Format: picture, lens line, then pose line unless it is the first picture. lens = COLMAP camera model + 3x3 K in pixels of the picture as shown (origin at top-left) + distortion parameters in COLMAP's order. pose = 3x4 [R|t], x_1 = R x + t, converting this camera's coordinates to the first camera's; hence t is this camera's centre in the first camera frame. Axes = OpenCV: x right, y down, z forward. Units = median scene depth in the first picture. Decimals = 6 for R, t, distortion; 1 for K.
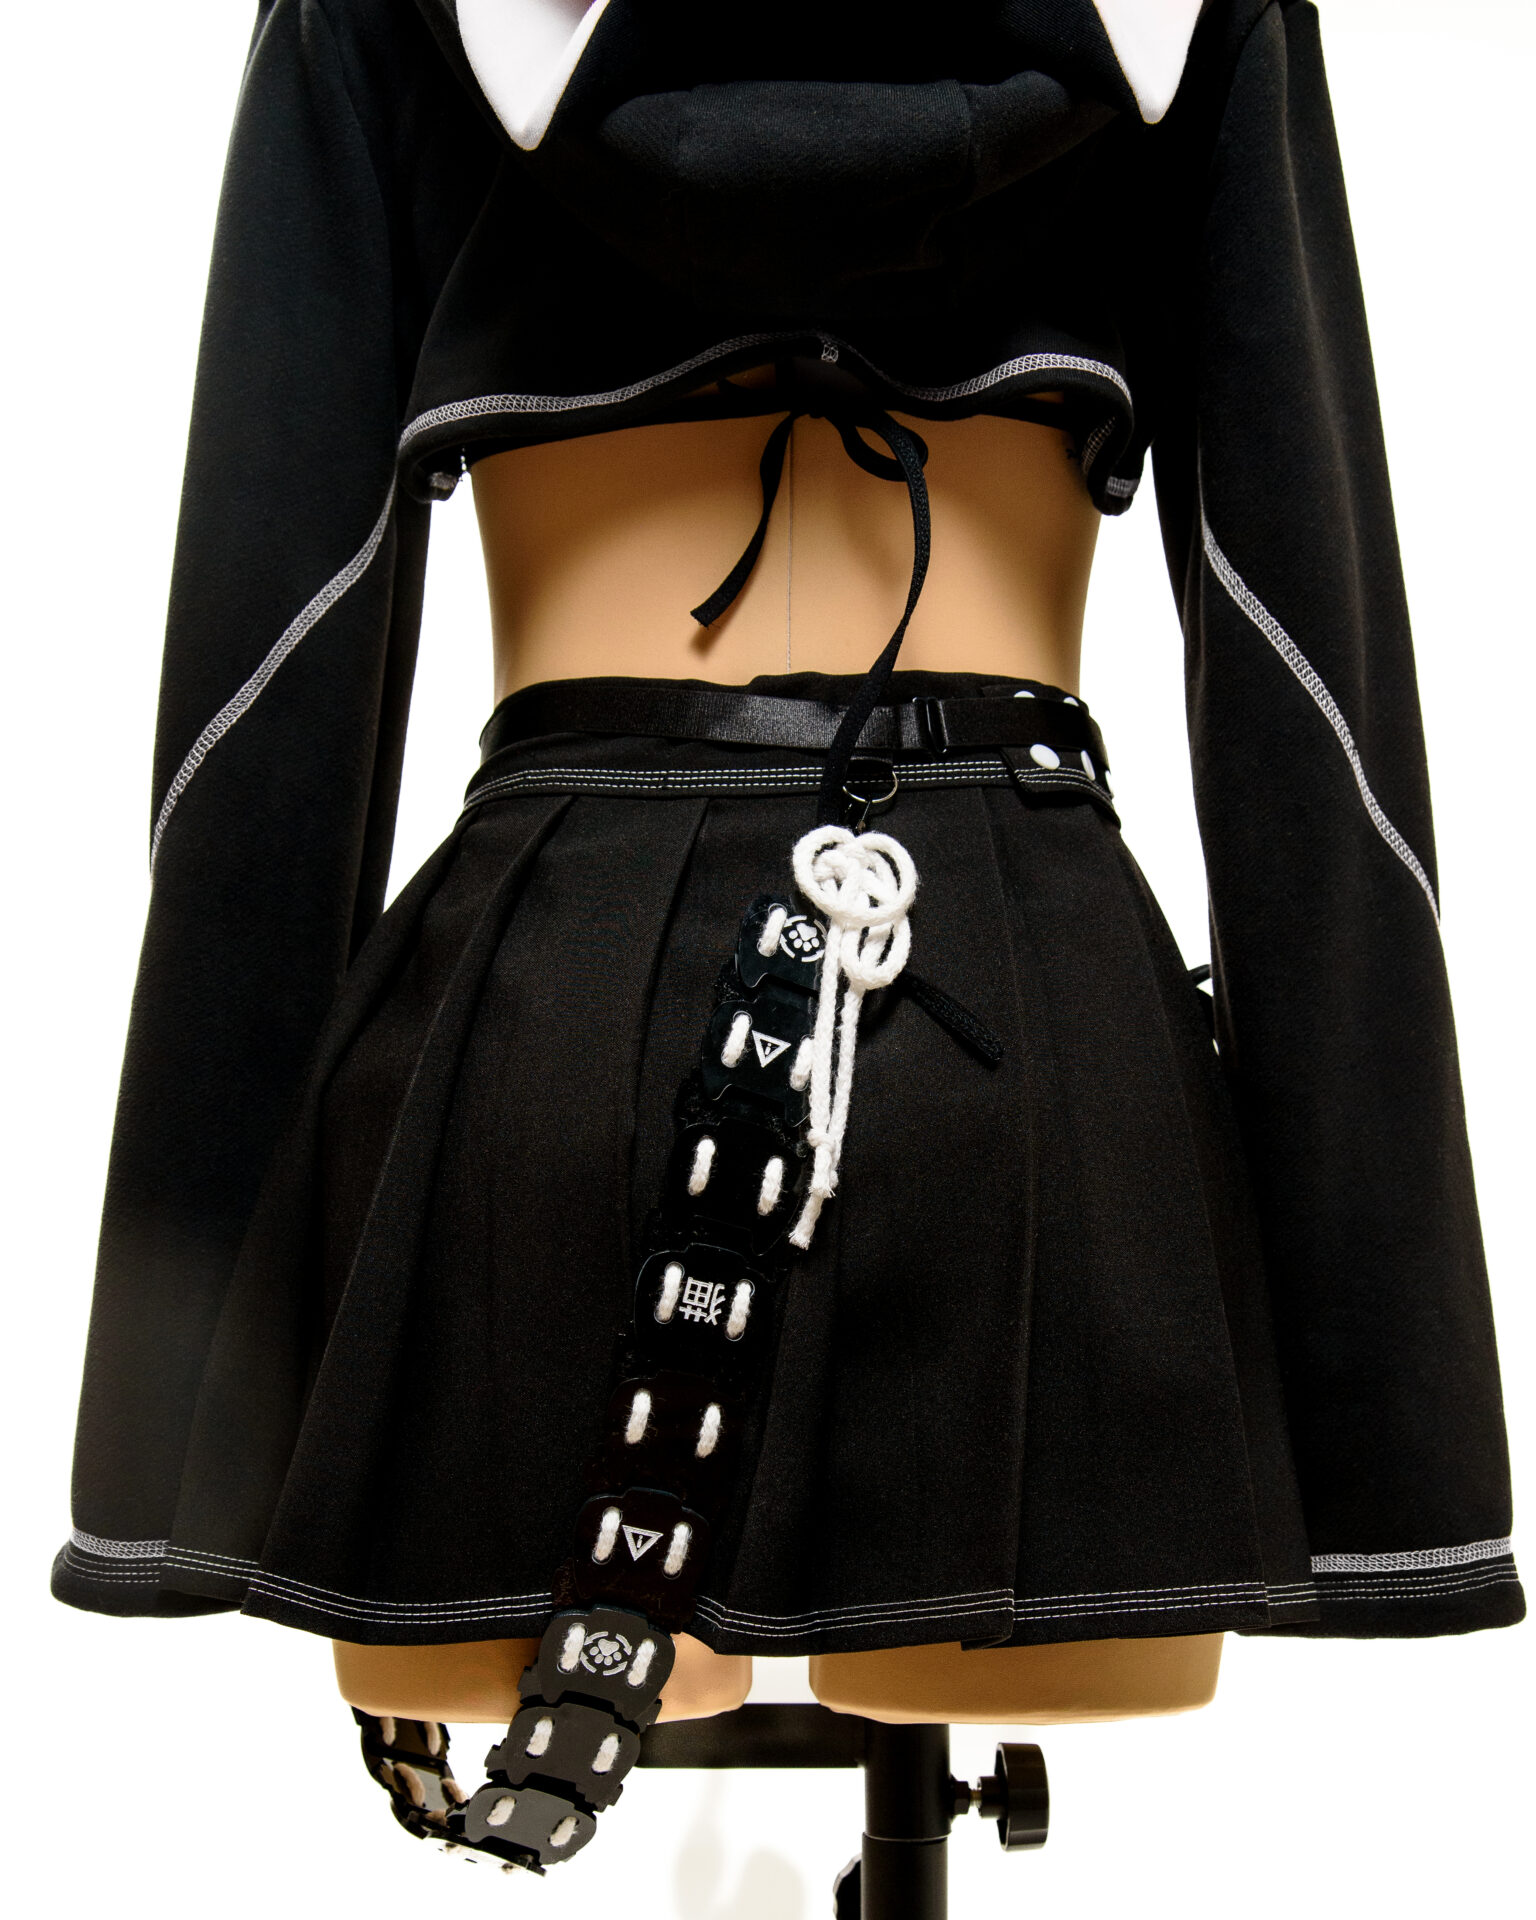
lens RADIAL K [[2690.2, 0, 818.4], [0, 2690.2, 960.6], [0, 0, 1]] dist [-0.117664, -0.128271]
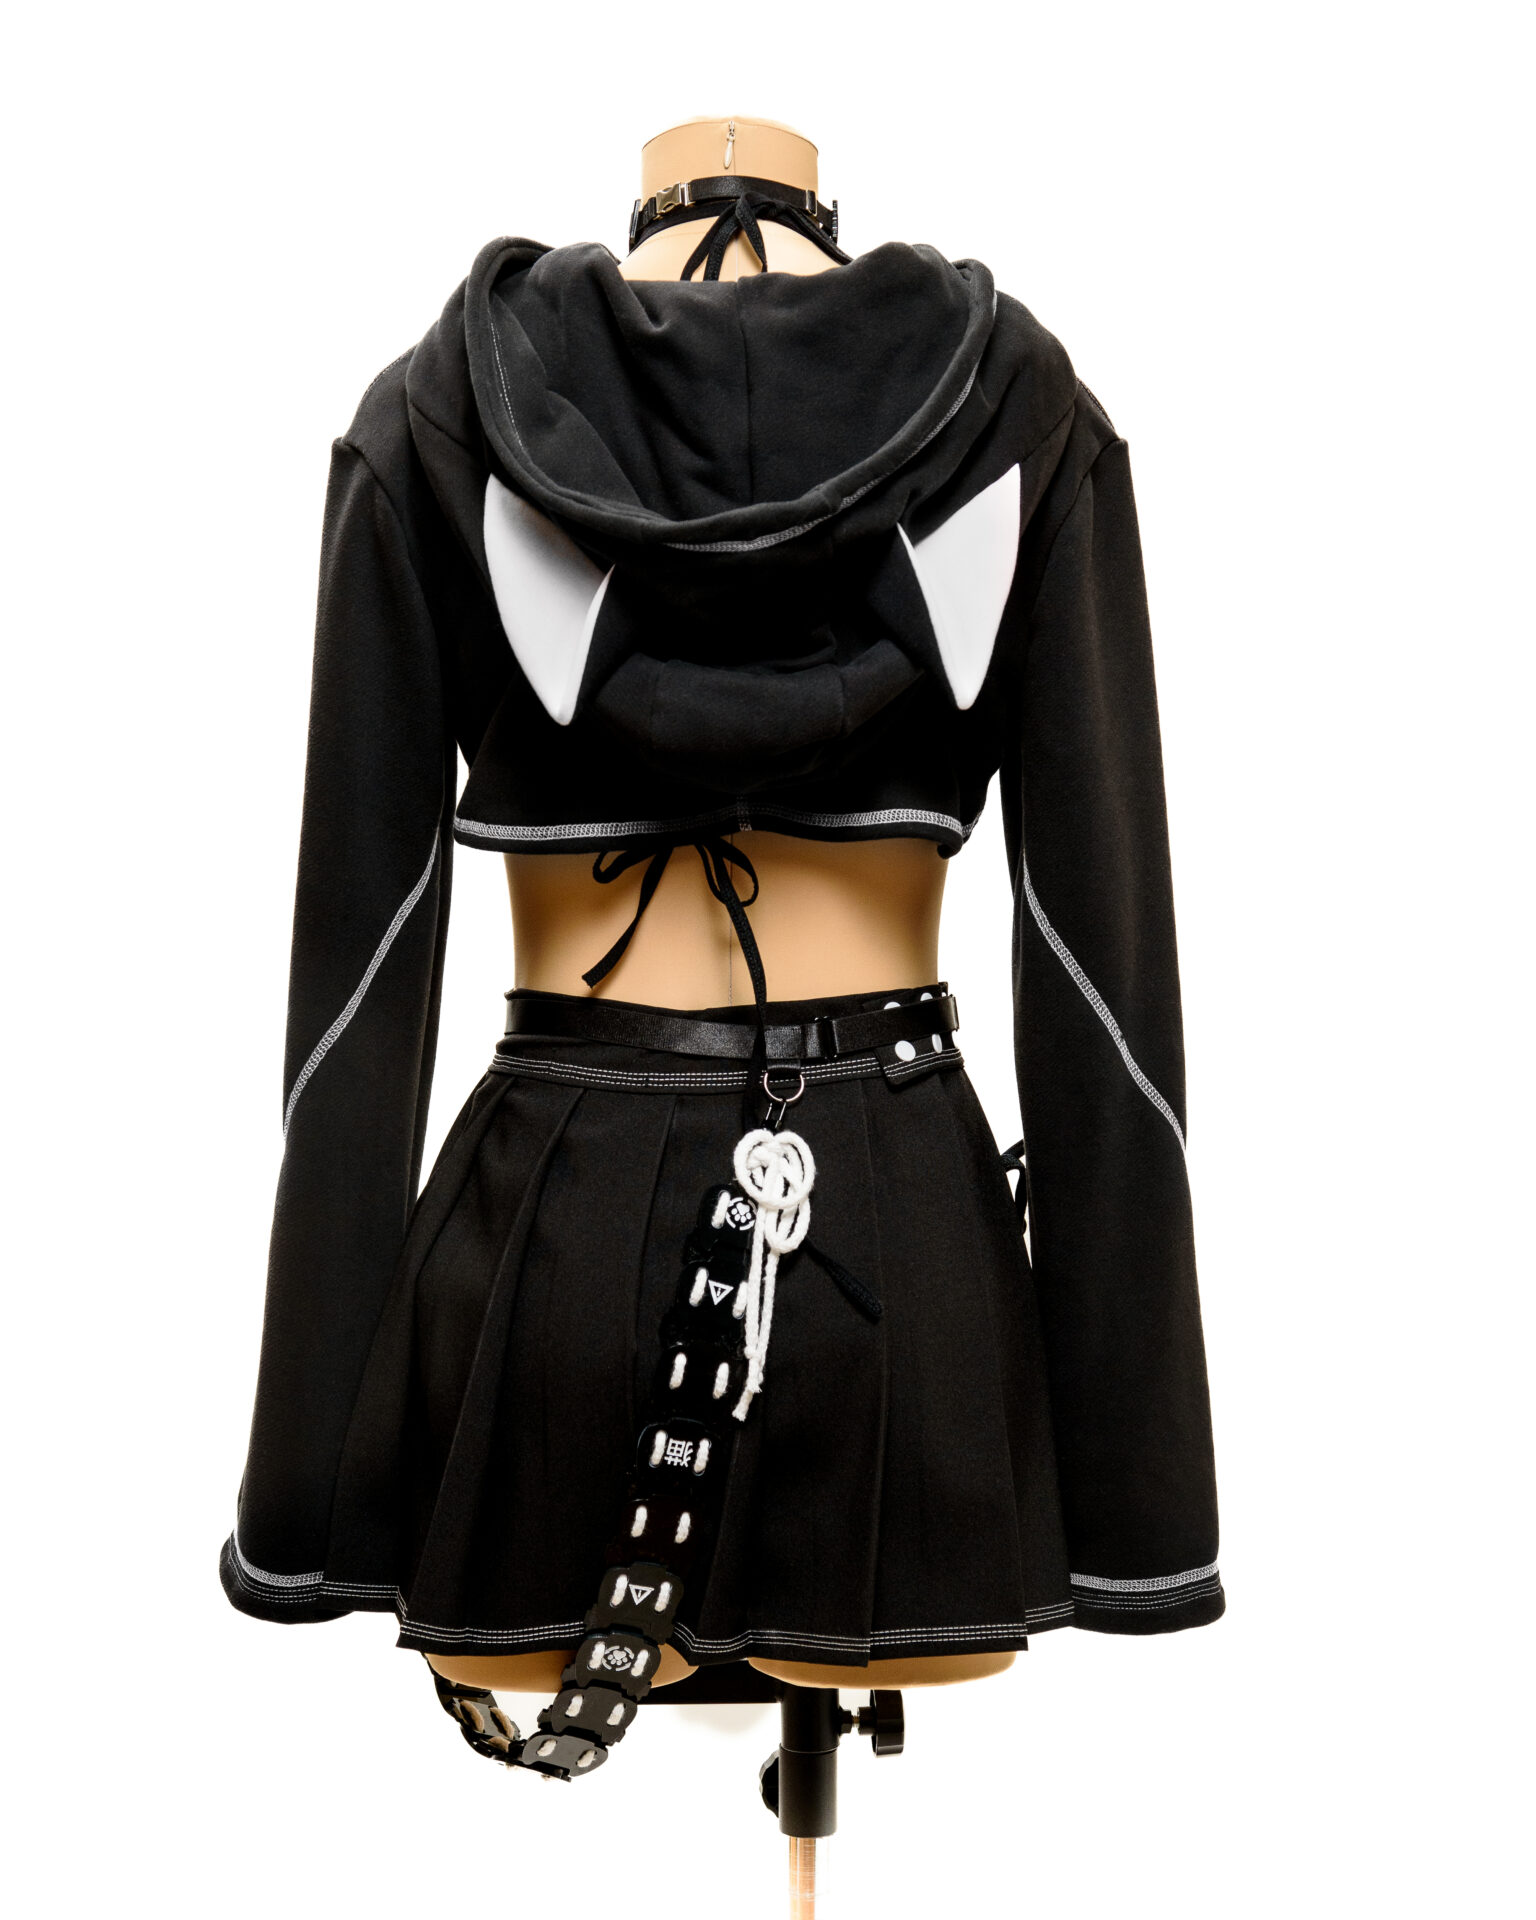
lens RADIAL K [[3638.8, 0, 768.6], [0, 3638.8, 1164.8], [0, 0, 1]] dist [0.025262, 0.118701]
pose [[0.999955, -0.001449, 0.009397, -0.009382], [-0.000747, 0.973282, 0.229610, -0.516838], [-0.009478, -0.229607, 0.973237, -1.031637]]
